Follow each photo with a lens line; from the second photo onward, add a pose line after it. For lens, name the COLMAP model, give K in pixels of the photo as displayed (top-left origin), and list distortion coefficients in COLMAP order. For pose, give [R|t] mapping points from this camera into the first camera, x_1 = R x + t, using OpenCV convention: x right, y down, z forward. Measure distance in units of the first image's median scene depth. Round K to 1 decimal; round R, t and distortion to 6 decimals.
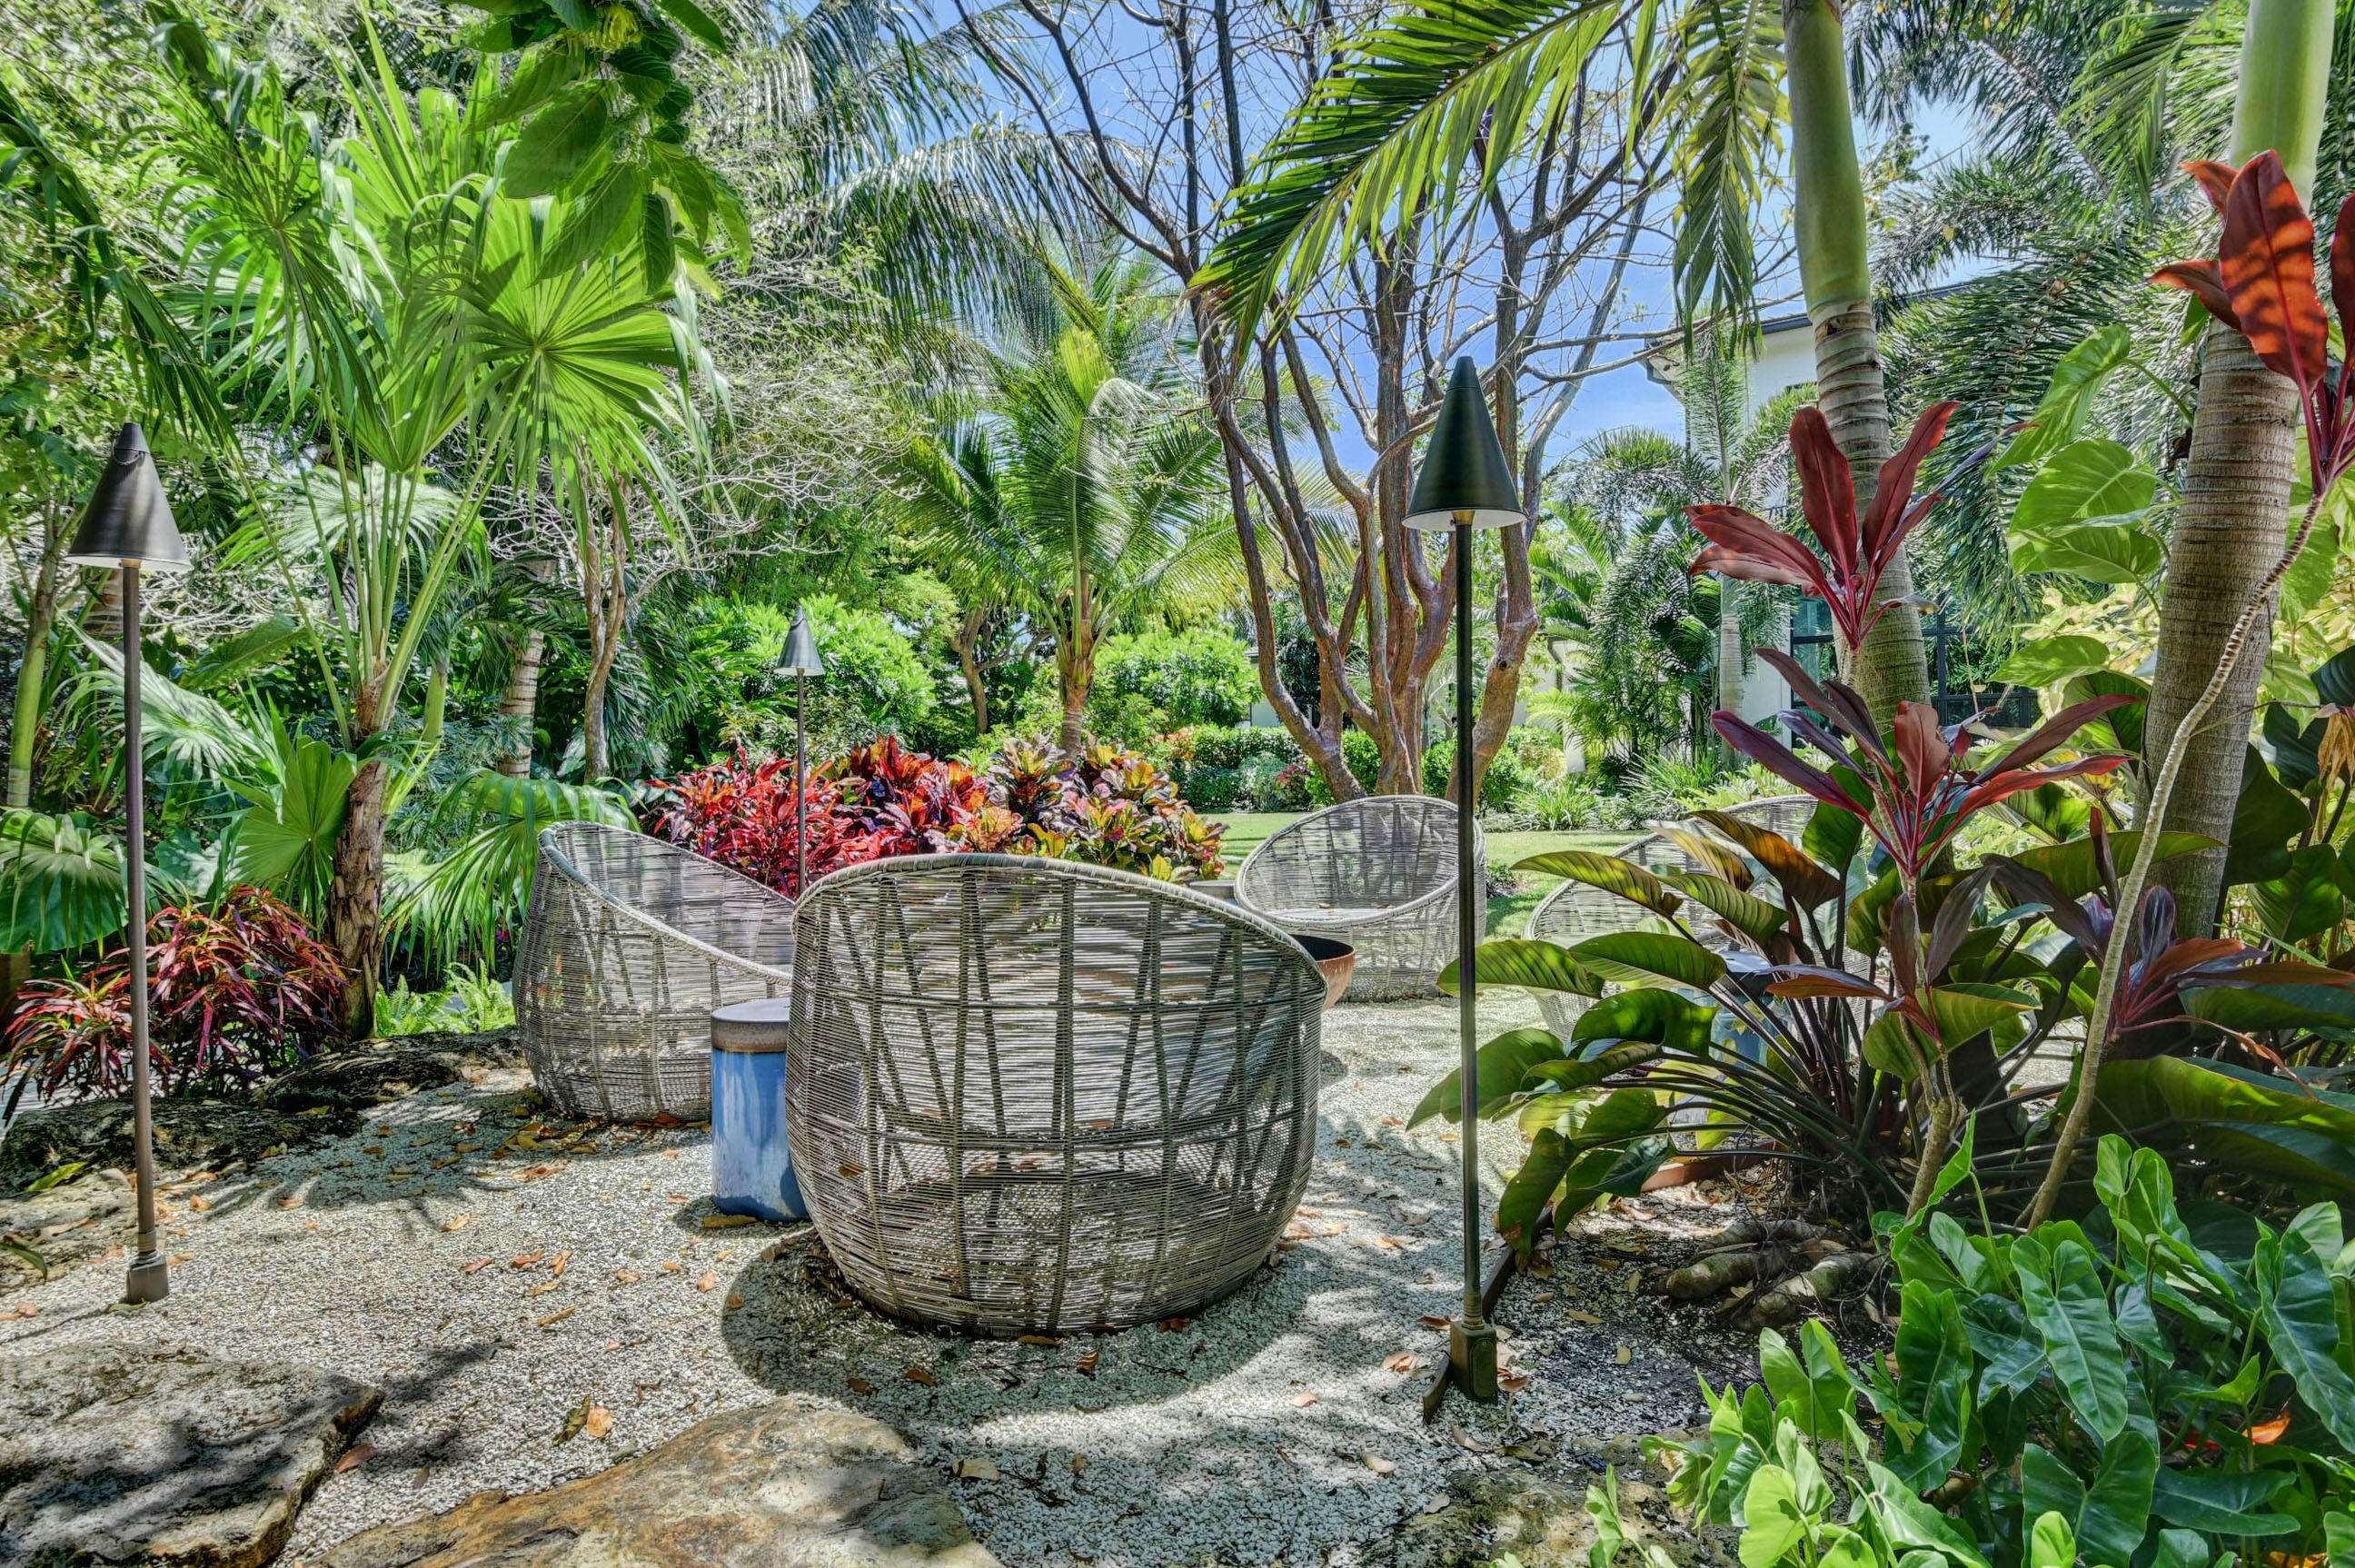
lens RADIAL K [[1254.4, 0, 1173.1], [0, 1254.4, 790.6], [0, 0, 1]] dist [0.000856, -0.002084]
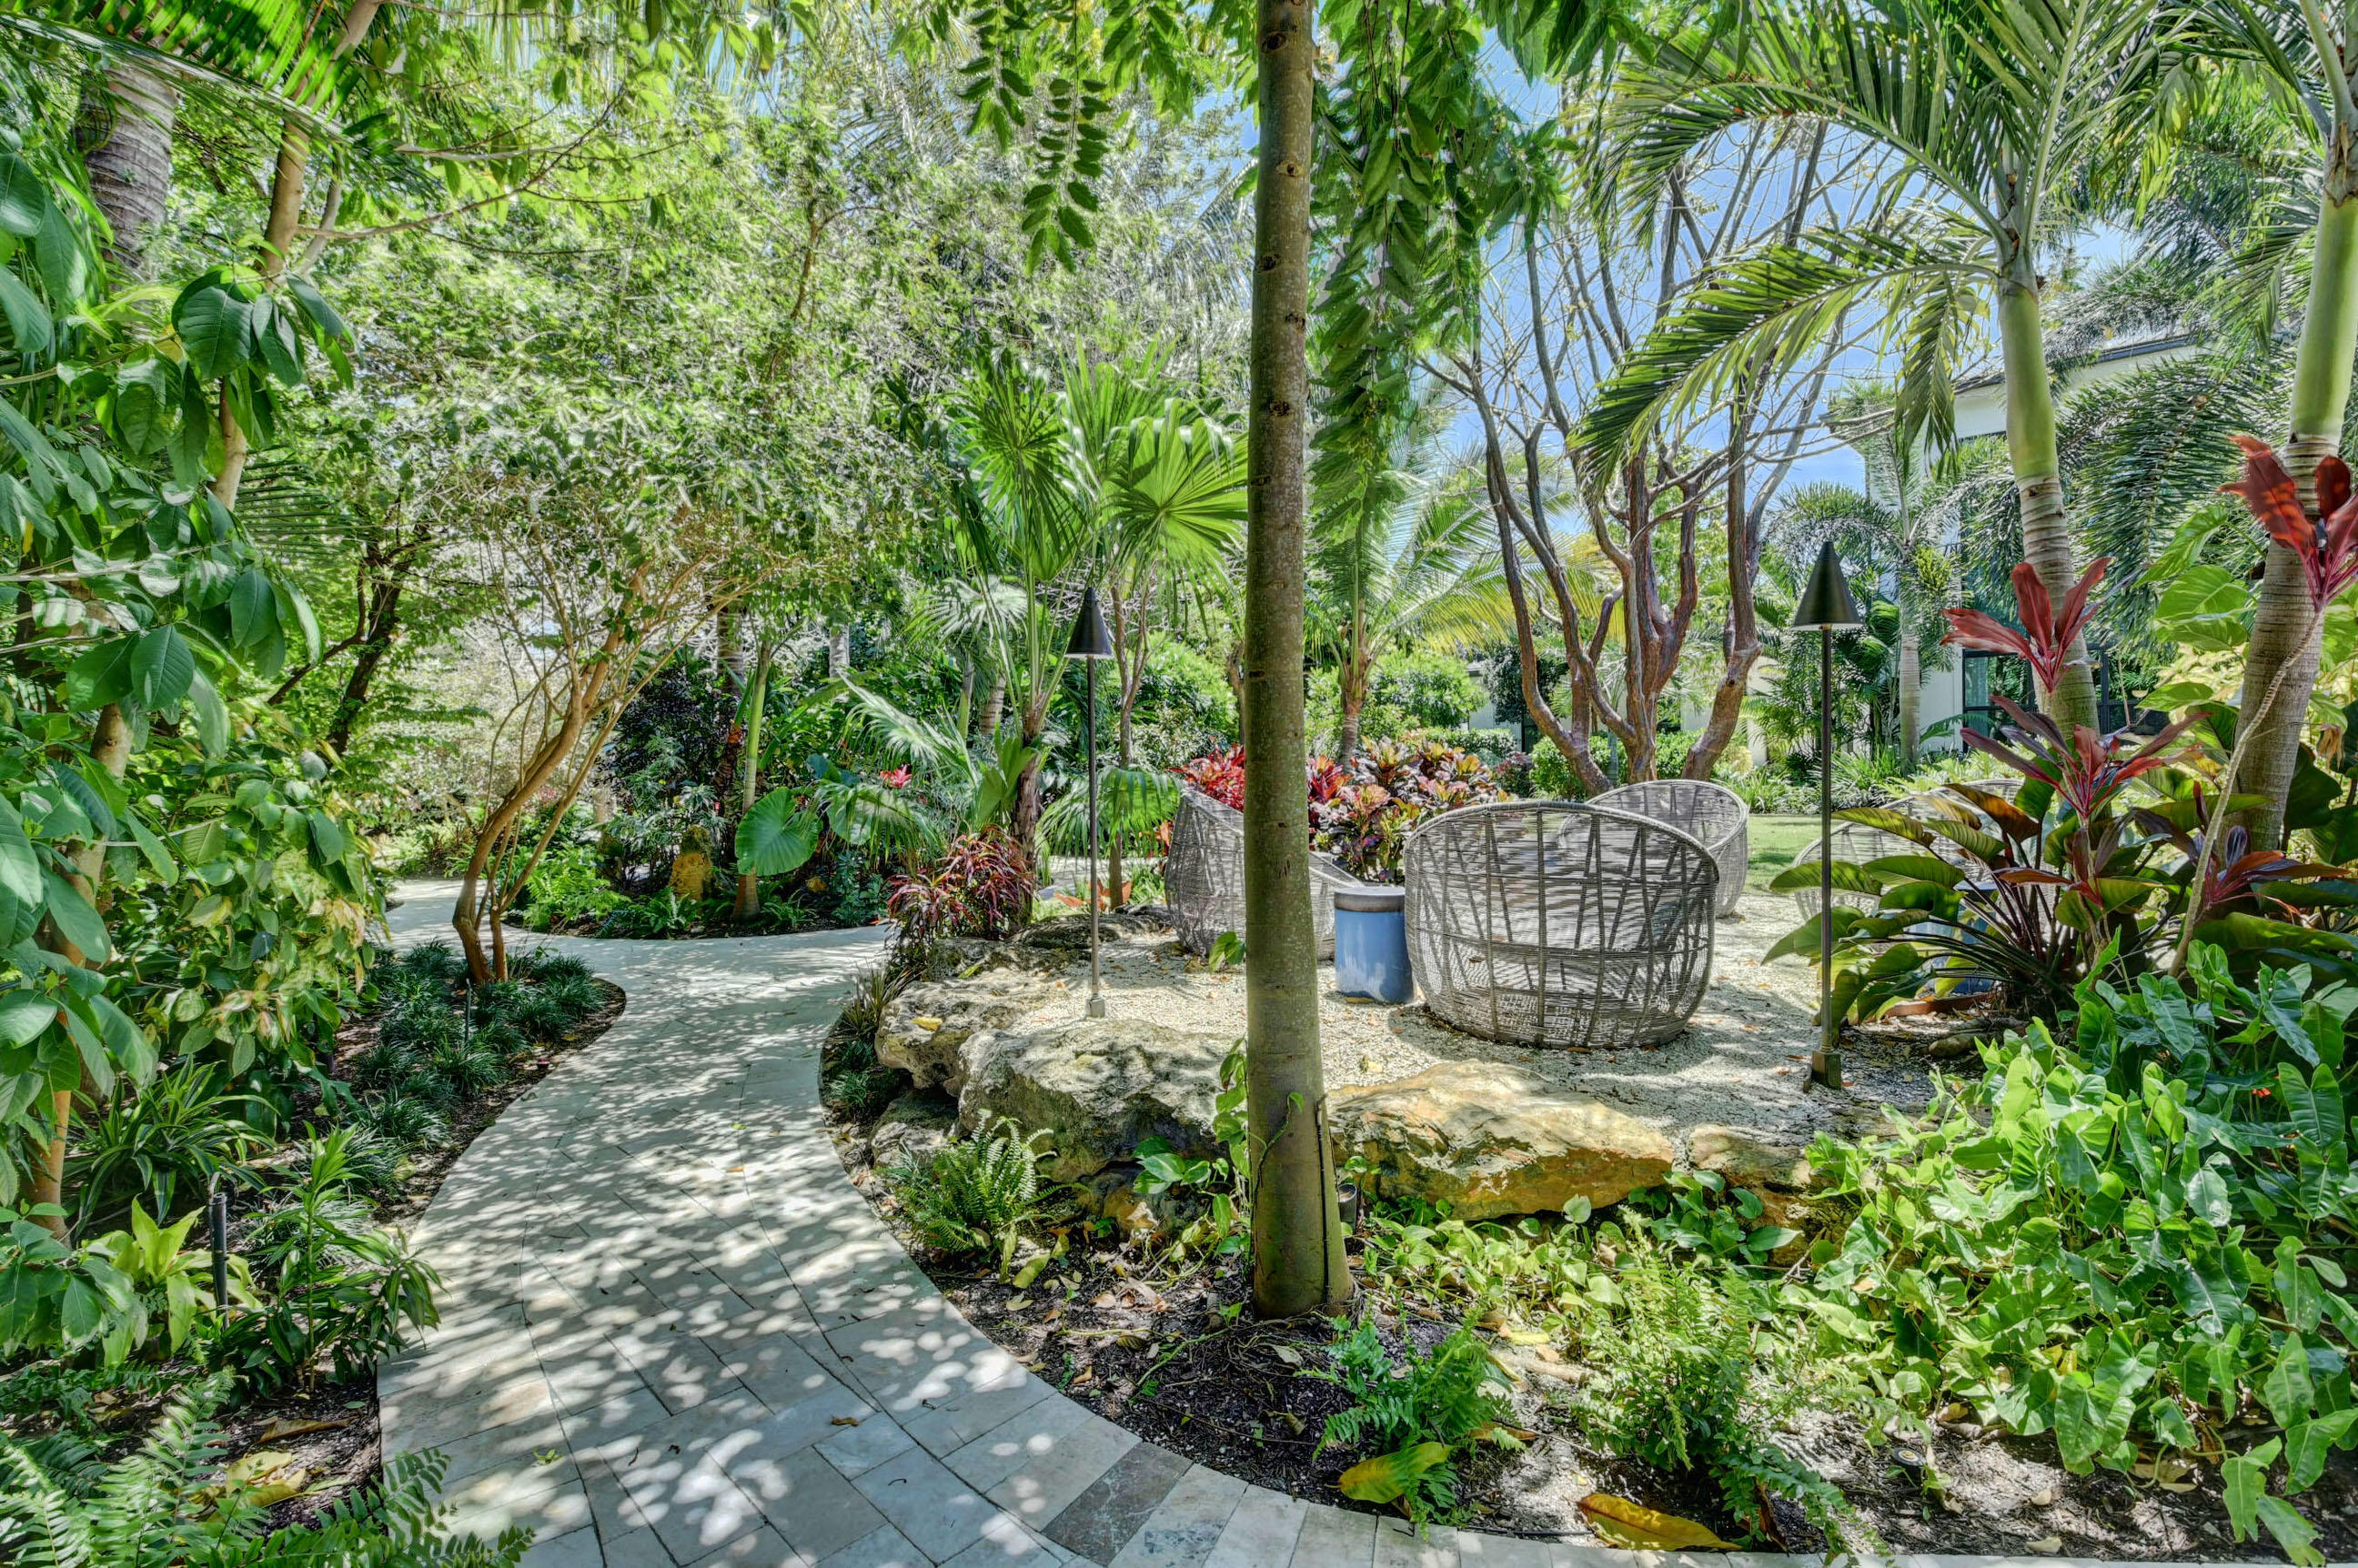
lens RADIAL K [[1025.5, 0, 1178.9], [0, 1025.5, 773.5], [0, 0, 1]] dist [-0.018803, -0.002798]
pose [[0.980895, 0.005309, -0.194465, -0.340068], [-0.006621, 0.999960, -0.006095, 0.016998], [0.194425, 0.007267, 0.980890, -0.562665]]
